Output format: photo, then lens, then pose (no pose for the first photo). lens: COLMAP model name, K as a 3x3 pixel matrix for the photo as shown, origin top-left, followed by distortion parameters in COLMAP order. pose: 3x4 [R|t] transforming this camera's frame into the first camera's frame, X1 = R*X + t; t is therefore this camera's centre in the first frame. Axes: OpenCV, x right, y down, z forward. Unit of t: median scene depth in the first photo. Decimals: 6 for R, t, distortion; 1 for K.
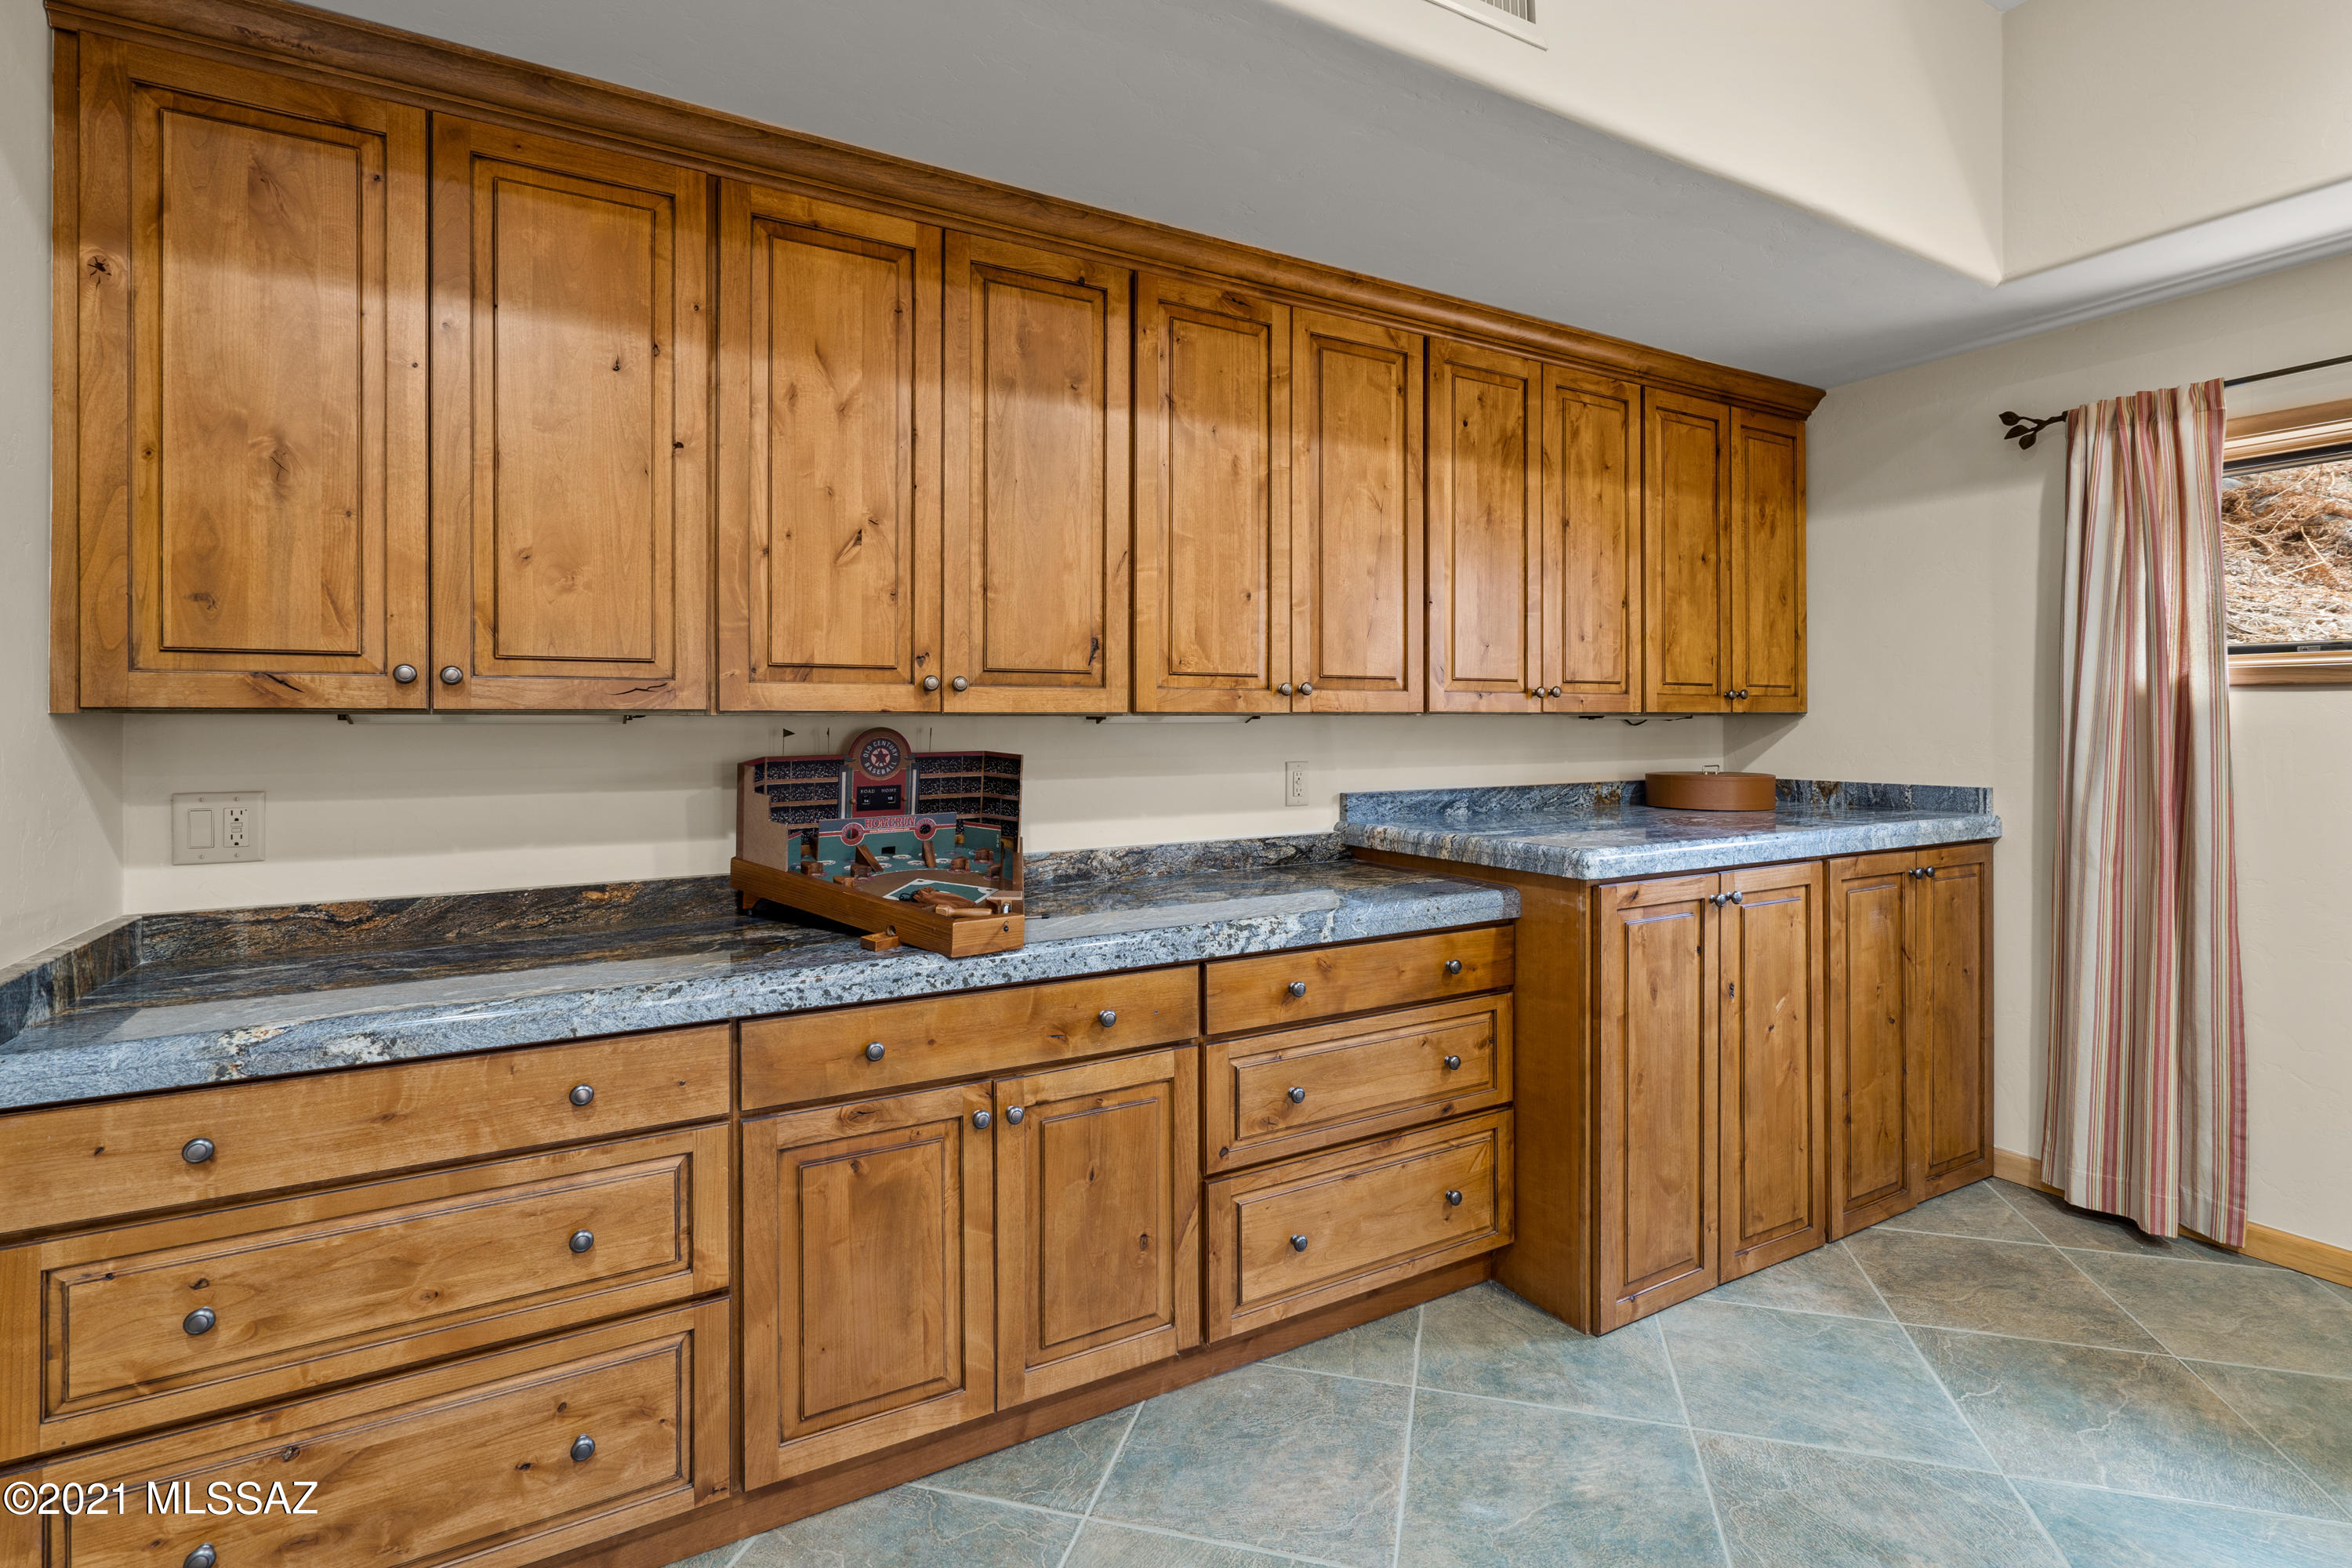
lens RADIAL K [[1114.9, 0, 1184.4], [0, 1114.9, 710.7], [0, 0, 1]] dist [-0.002080, 0.000057]
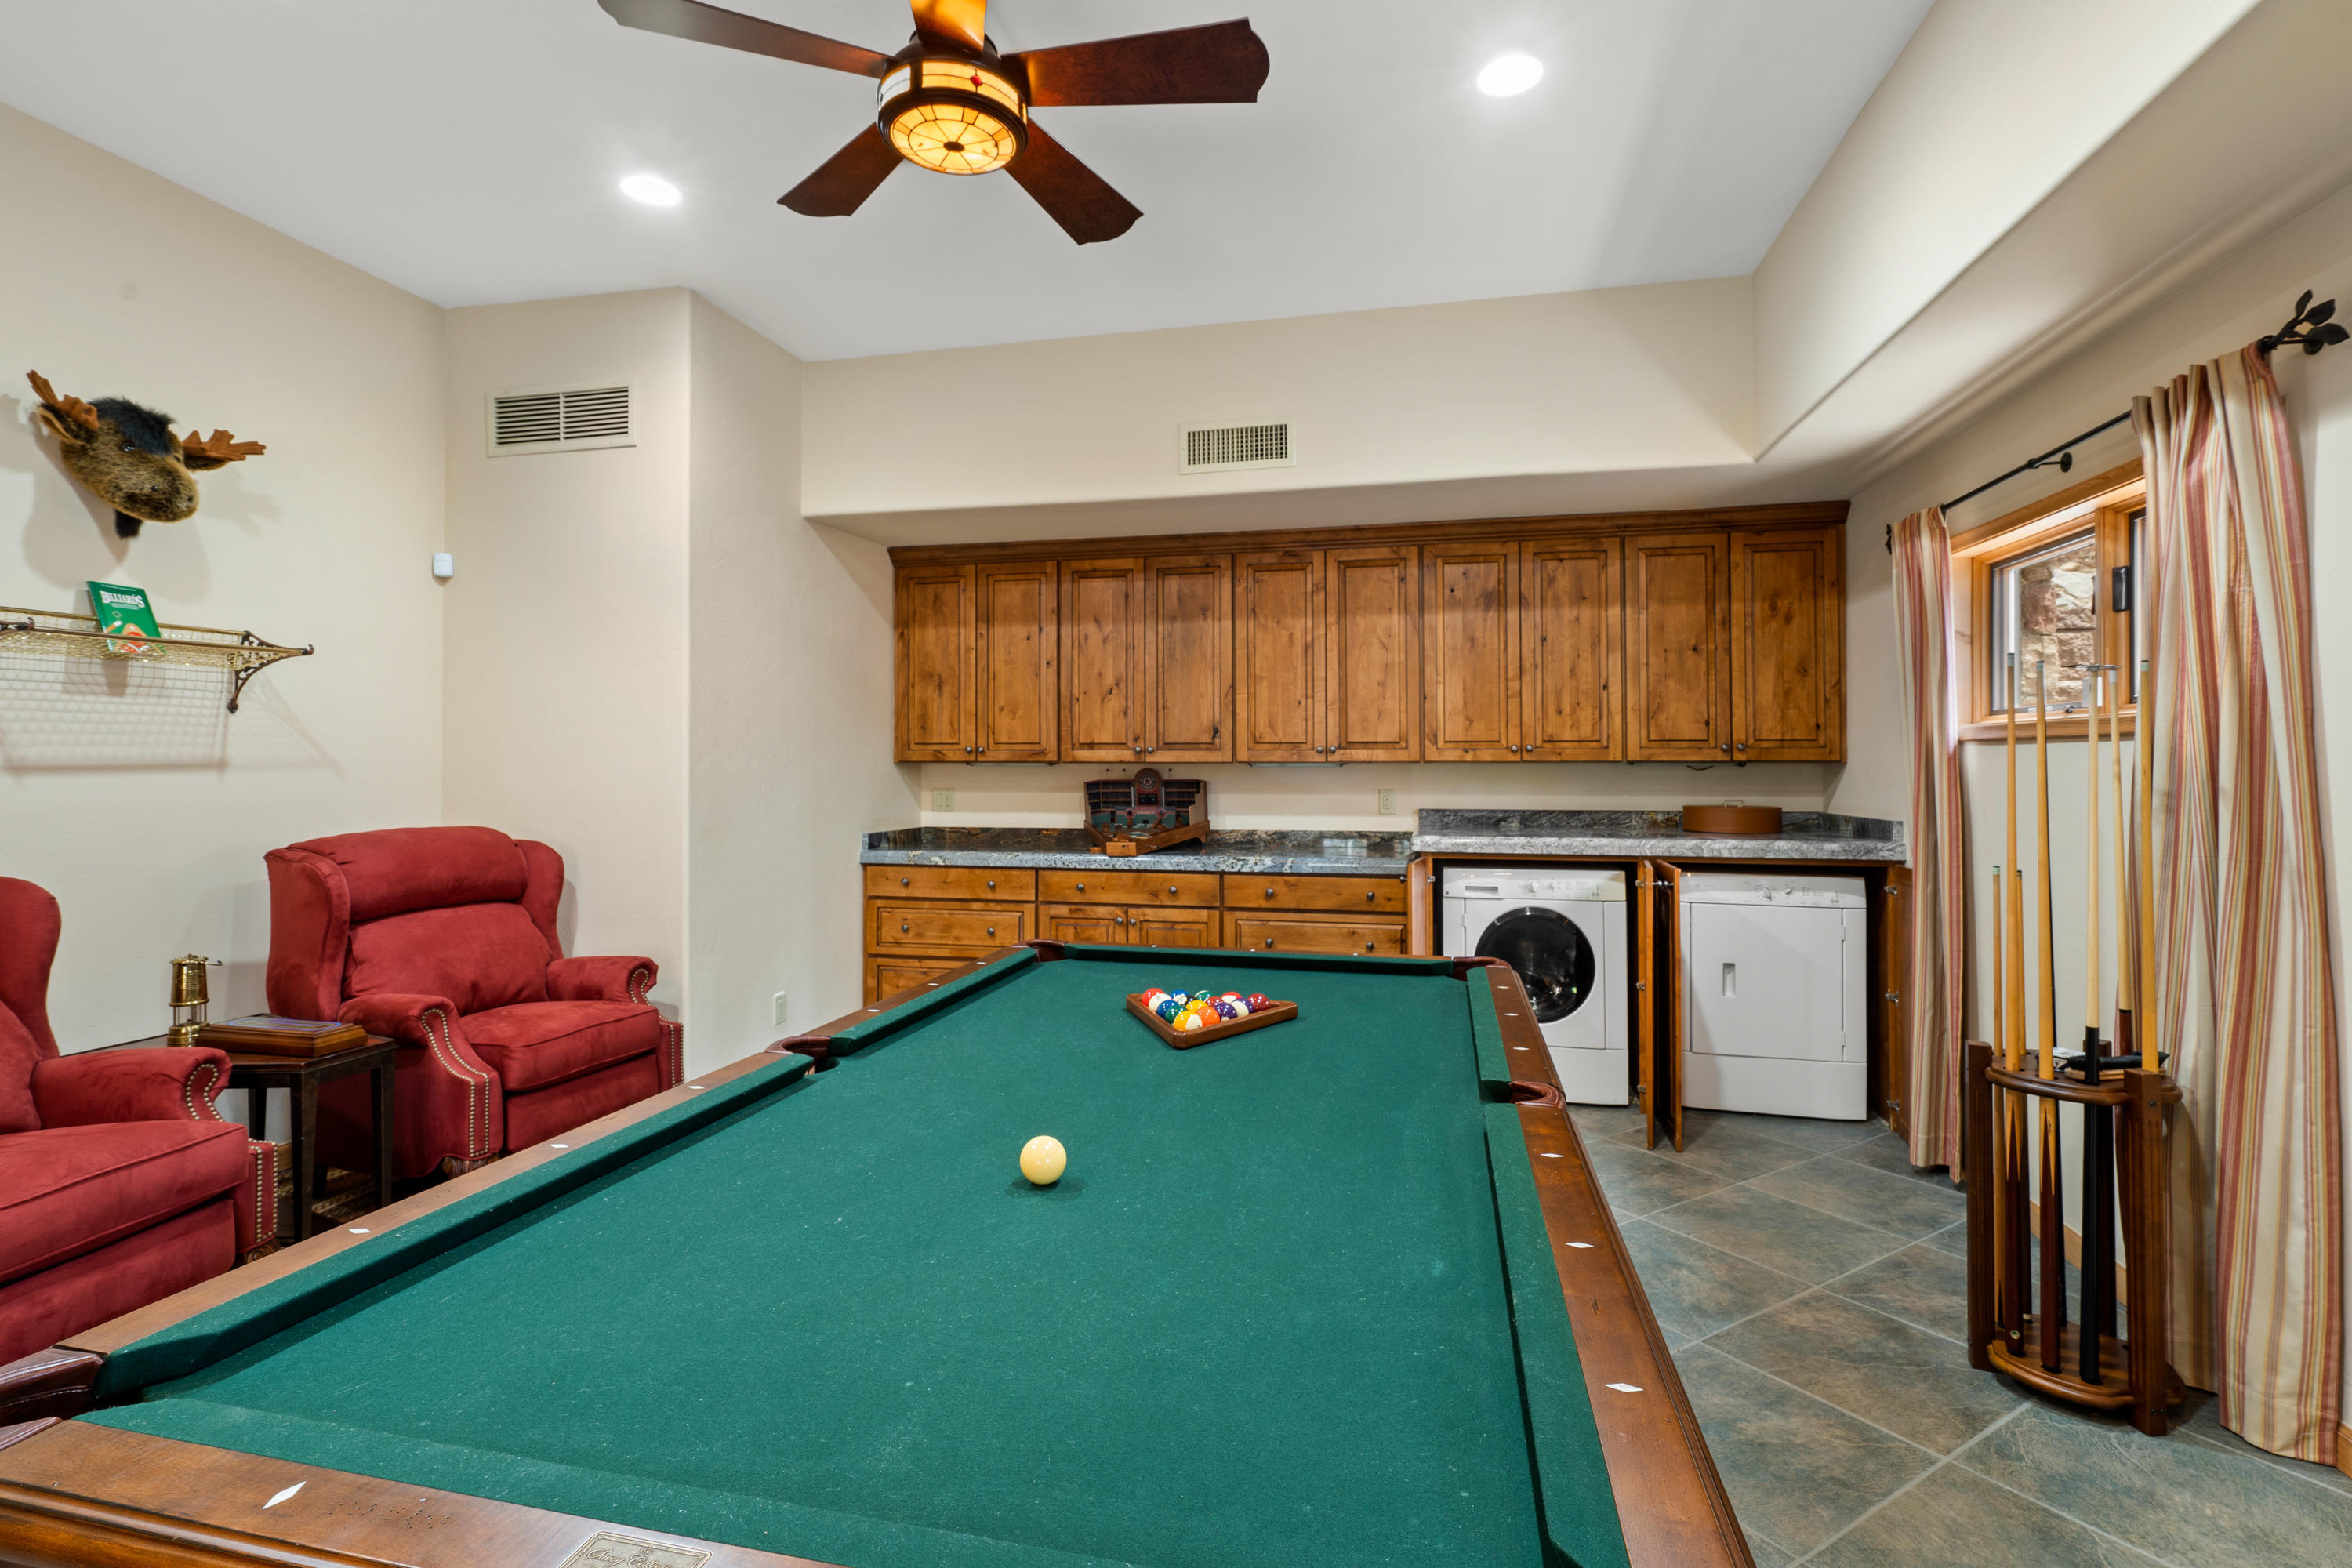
lens RADIAL K [[1101.9, 0, 1176.7], [0, 1101.9, 732.8], [0, 0, 1]] dist [-0.004266, 0.000392]
pose [[0.734194, -0.018248, -0.678695, 1.339119], [0.003870, 0.999735, -0.022693, -0.006333], [0.678929, 0.014034, 0.734070, -0.633648]]
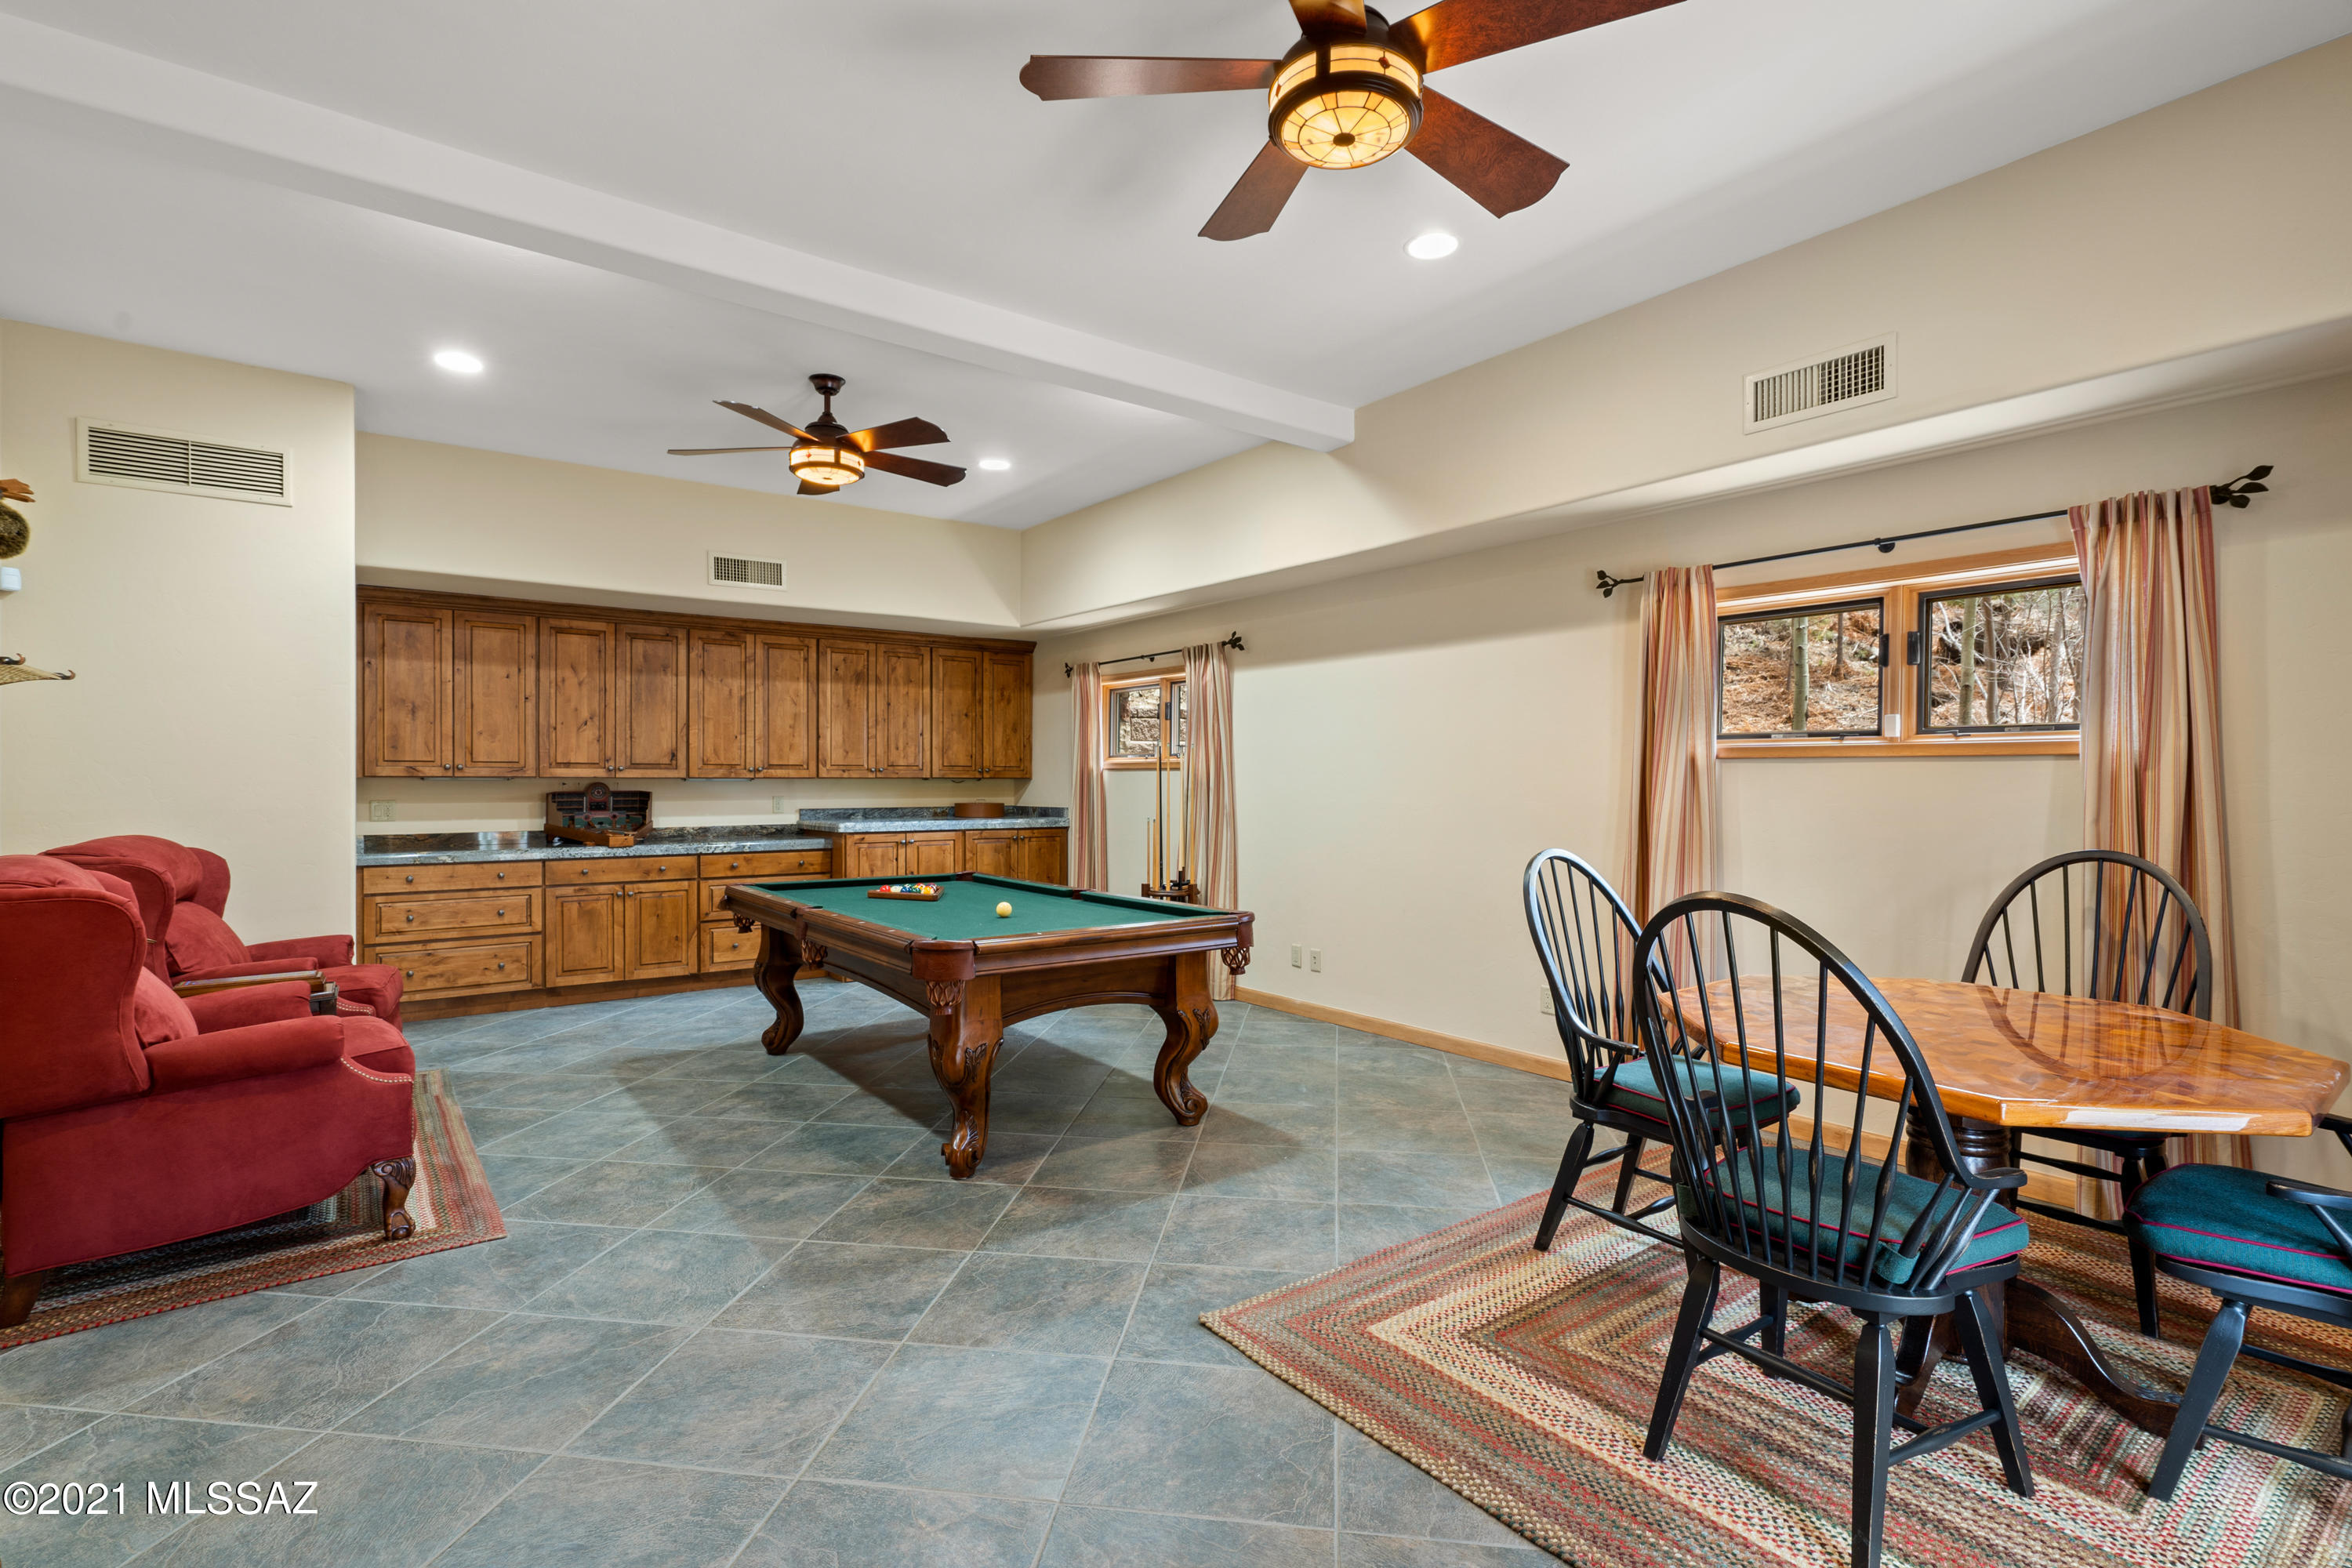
lens RADIAL K [[1094.7, 0, 1174.8], [0, 1094.7, 778.9], [0, 0, 1]] dist [0.001606, 0.000372]
pose [[0.992594, 0.003580, 0.121429, 0.920113], [-0.004573, 0.999958, 0.007900, -0.024333], [-0.121396, -0.008397, 0.992569, -2.133126]]
